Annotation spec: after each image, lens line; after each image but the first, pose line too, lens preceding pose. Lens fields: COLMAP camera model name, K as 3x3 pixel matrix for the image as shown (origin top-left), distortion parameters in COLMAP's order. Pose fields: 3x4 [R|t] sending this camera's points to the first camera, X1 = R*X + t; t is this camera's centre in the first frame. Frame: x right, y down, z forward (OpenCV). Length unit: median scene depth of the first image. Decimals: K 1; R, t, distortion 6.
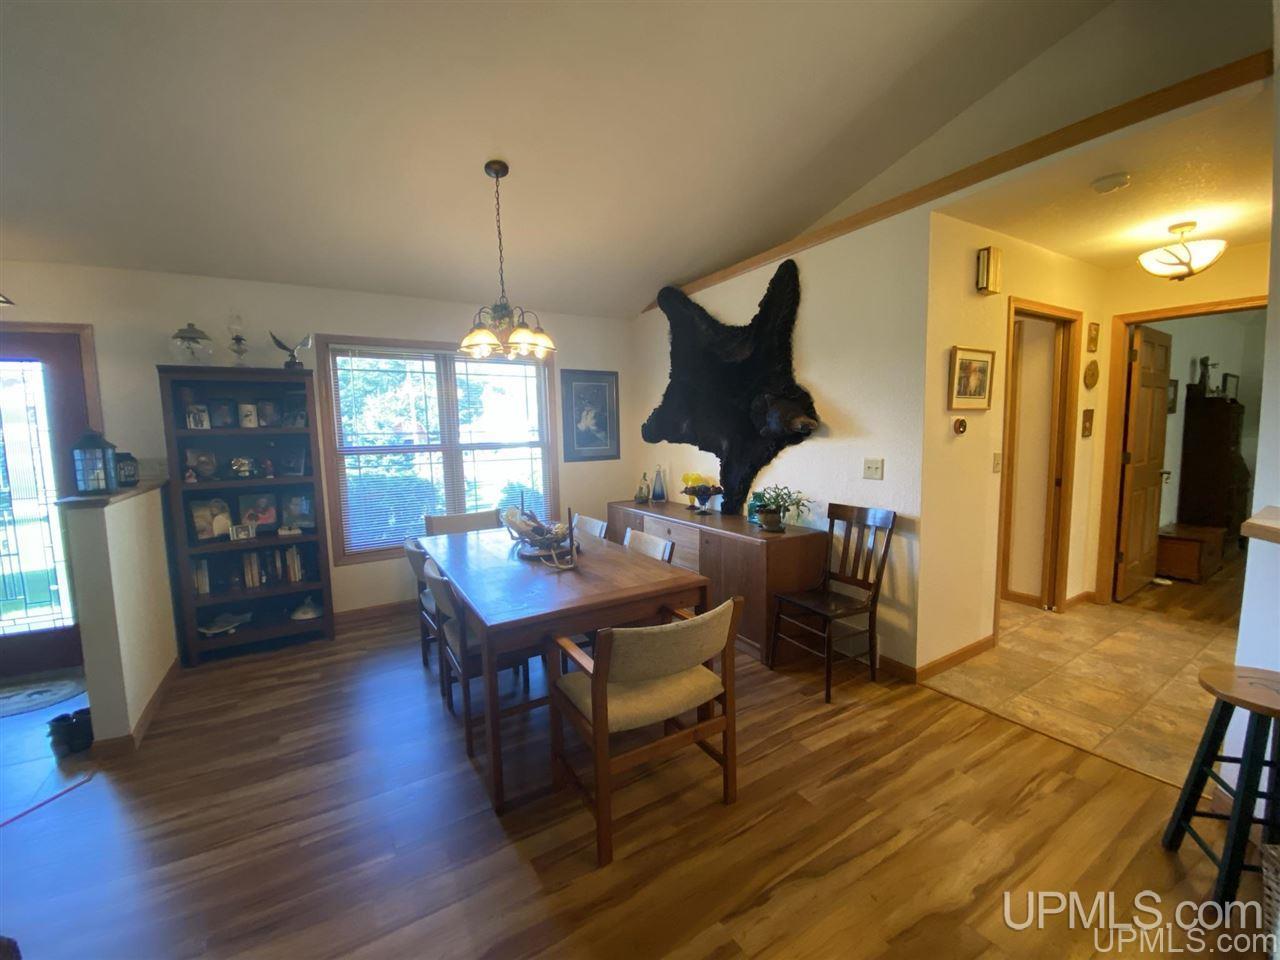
lens RADIAL K [[515.7, 0, 644.5], [0, 515.7, 478.4], [0, 0, 1]] dist [0.016301, -0.018447]
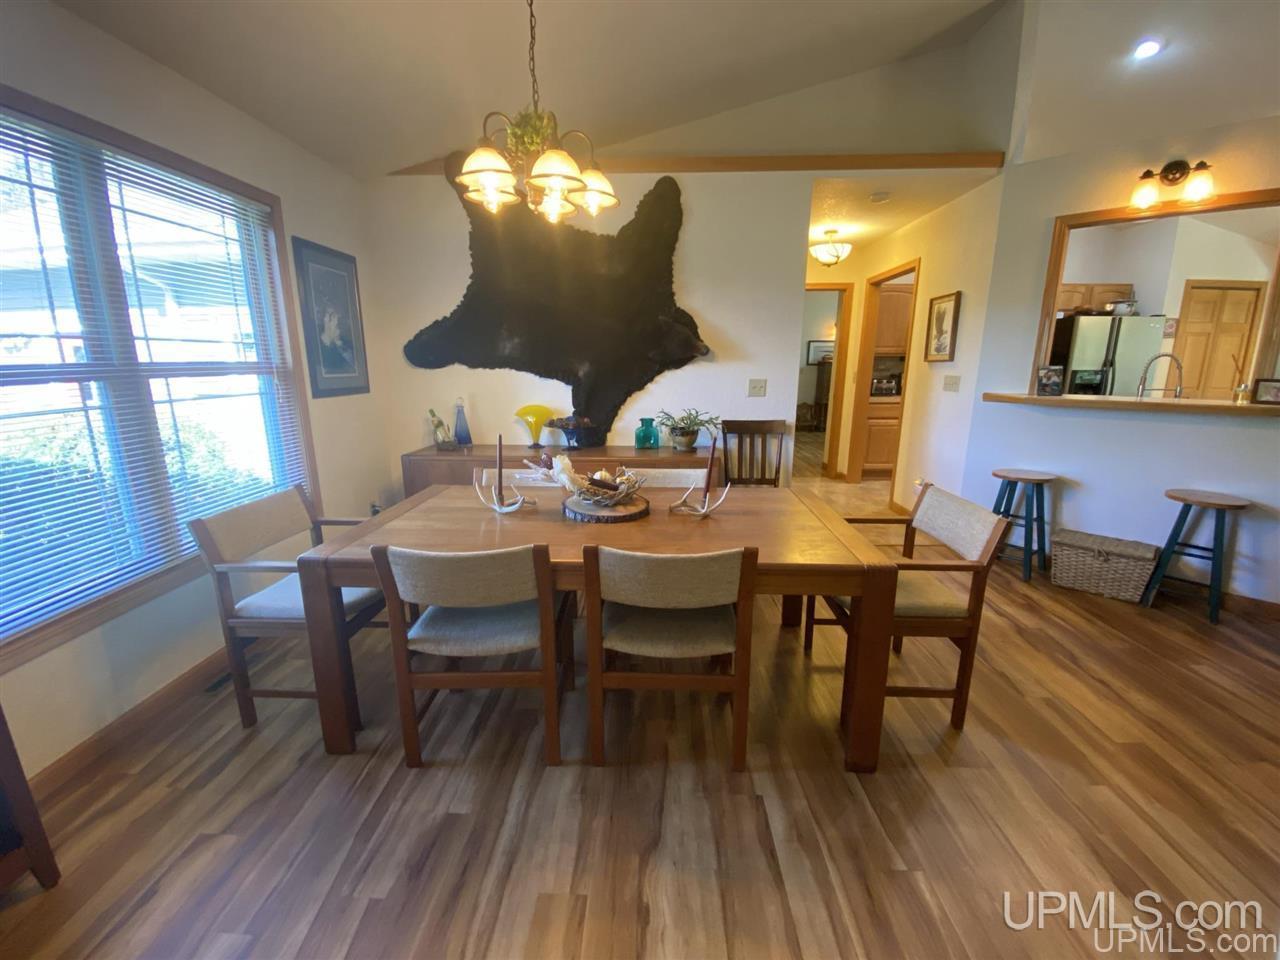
lens RADIAL K [[523.5, 0, 634.0], [0, 523.5, 481.6], [0, 0, 1]] dist [0.018962, -0.019557]
pose [[0.553463, -0.163529, 0.816662, -0.649564], [0.062604, 0.985930, 0.154995, -0.009787], [-0.830518, -0.034658, 0.555913, 0.470917]]
